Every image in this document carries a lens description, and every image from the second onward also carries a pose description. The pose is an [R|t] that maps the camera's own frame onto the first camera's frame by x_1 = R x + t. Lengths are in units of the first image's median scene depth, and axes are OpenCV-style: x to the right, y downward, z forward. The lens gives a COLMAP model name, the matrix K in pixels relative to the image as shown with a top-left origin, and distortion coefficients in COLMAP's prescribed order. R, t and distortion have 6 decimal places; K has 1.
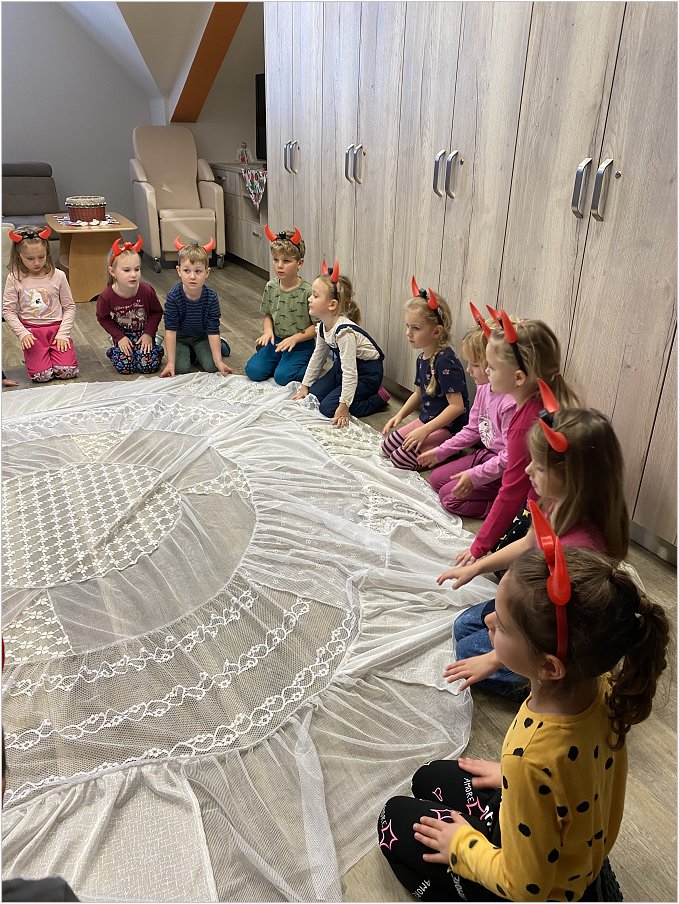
lens RADIAL K [[687.9, 0, 354.7], [0, 687.9, 449.8], [0, 0, 1]] dist [0.003884, -0.004770]
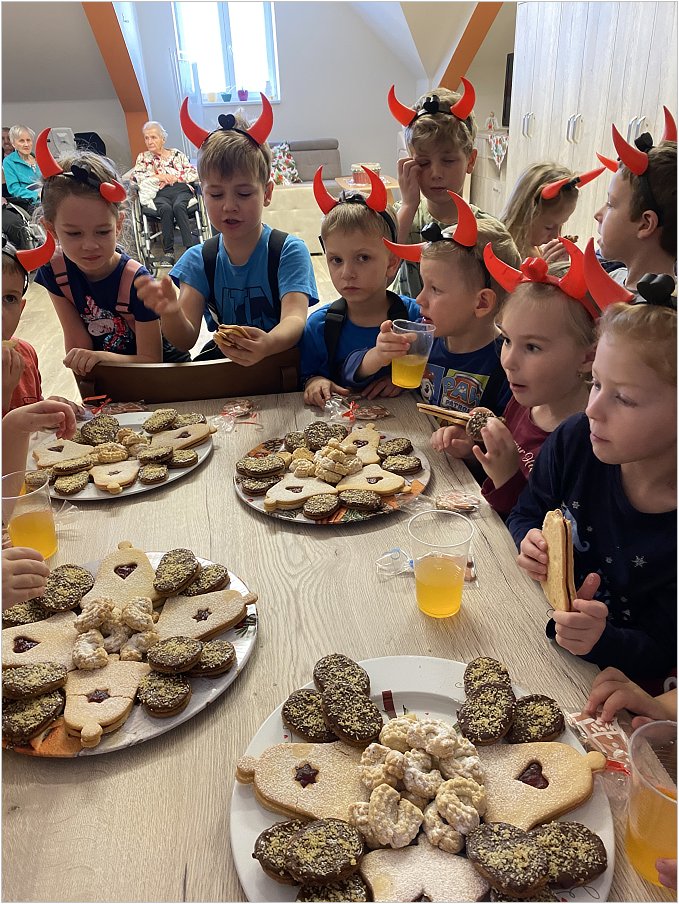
lens RADIAL K [[685.6, 0, 339.5], [0, 685.6, 452.0], [0, 0, 1]] dist [0.044085, -0.053815]
pose [[0.939785, 0.090736, -0.329501, 0.066793], [-0.075003, 0.995366, 0.060179, 0.154490], [0.333434, -0.031842, 0.942235, -0.415576]]
